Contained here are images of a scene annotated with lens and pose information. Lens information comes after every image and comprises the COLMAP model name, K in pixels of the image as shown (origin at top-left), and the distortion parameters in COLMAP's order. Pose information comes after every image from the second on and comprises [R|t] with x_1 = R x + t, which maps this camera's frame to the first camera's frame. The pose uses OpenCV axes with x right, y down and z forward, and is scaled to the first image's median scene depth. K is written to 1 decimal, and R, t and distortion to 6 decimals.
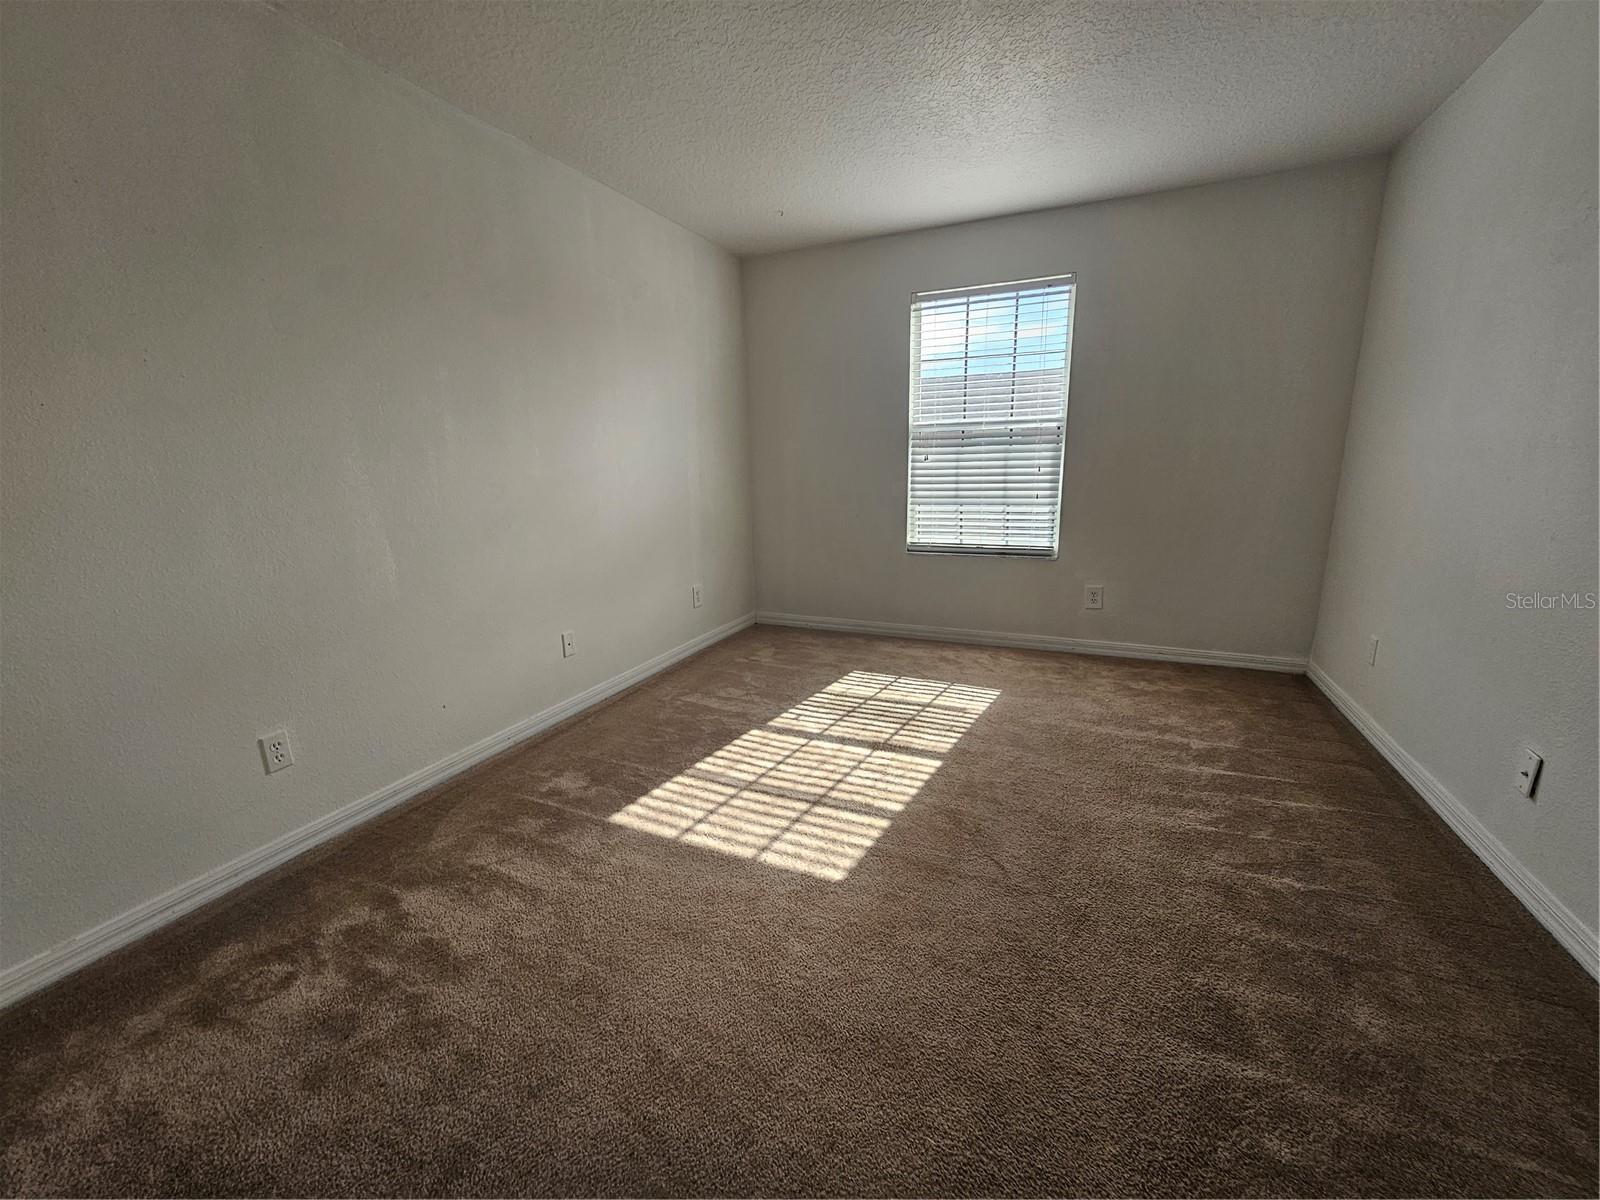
lens RADIAL K [[657.8, 0, 800.0], [0, 657.8, 600.0], [0, 0, 1]] dist [-0.001447, -0.000274]
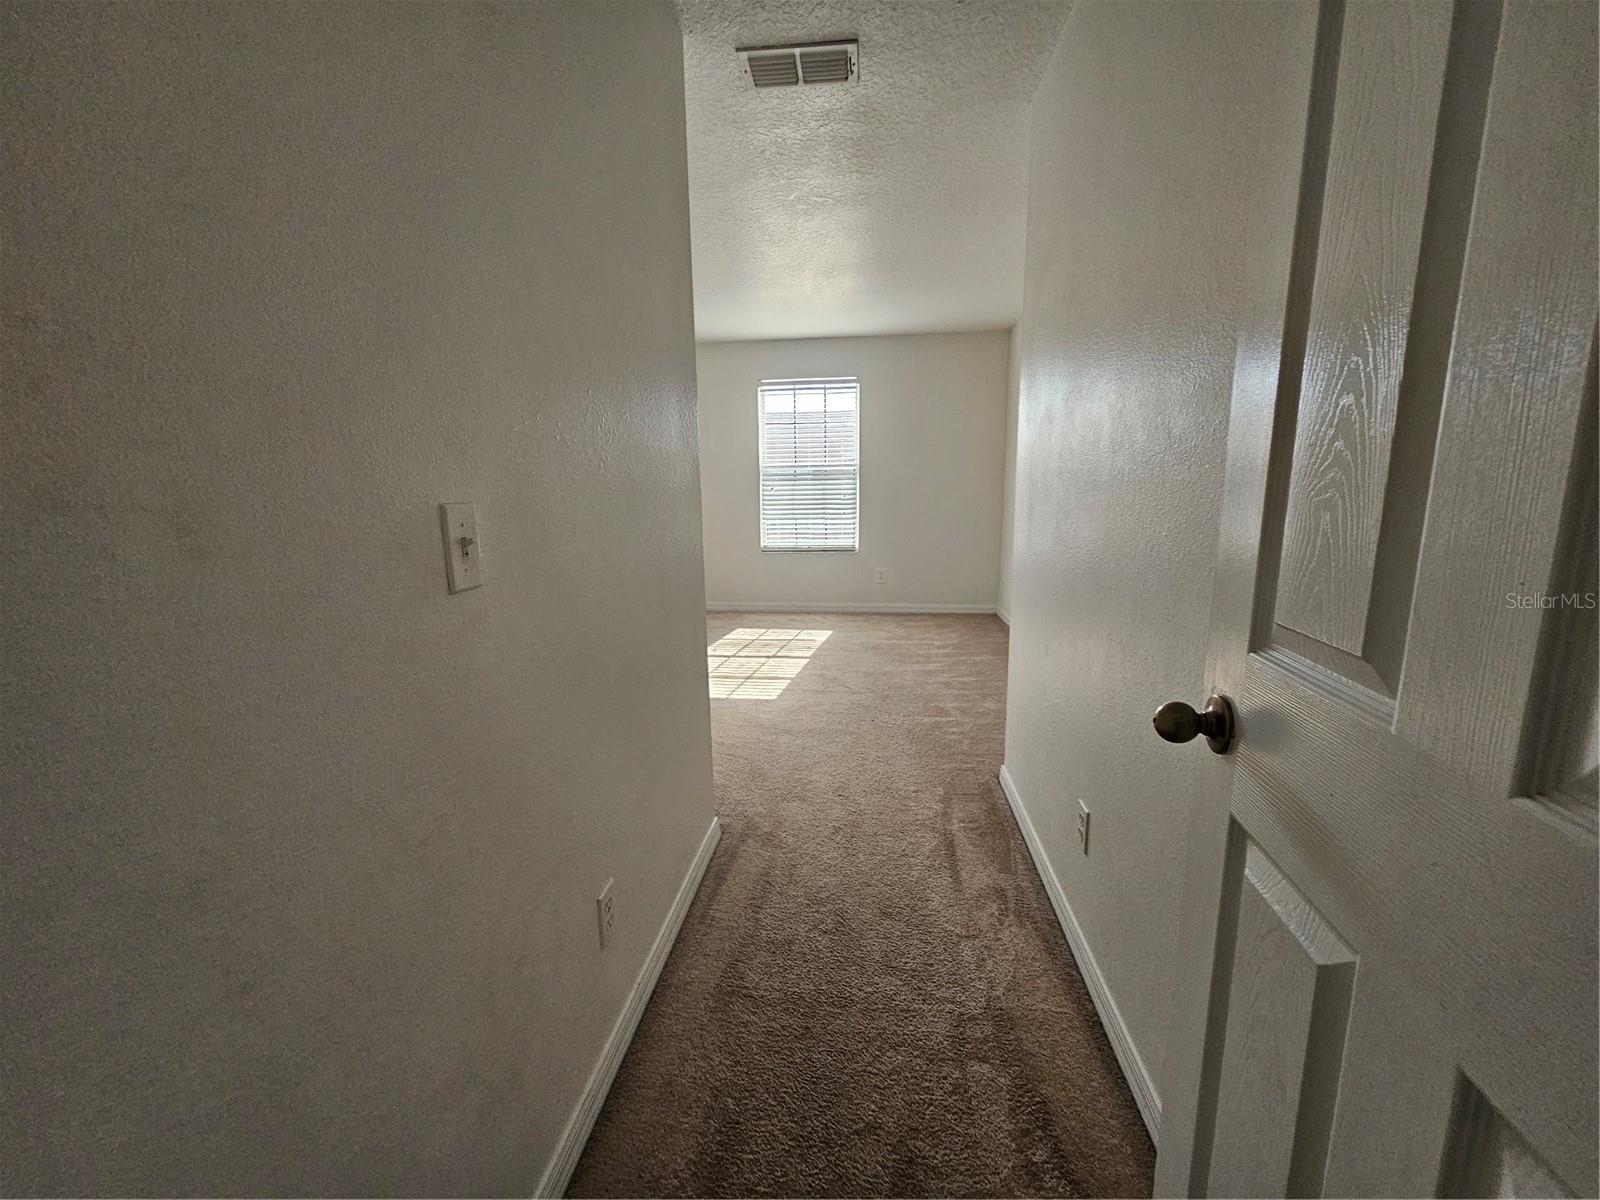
lens RADIAL K [[657.8, 0, 800.0], [0, 657.8, 600.0], [0, 0, 1]] dist [-0.001447, -0.000274]
pose [[0.953992, -0.044608, 0.296497, -0.228046], [0.057229, 0.997781, -0.034020, 0.102899], [-0.294321, 0.049423, 0.954428, -0.485424]]
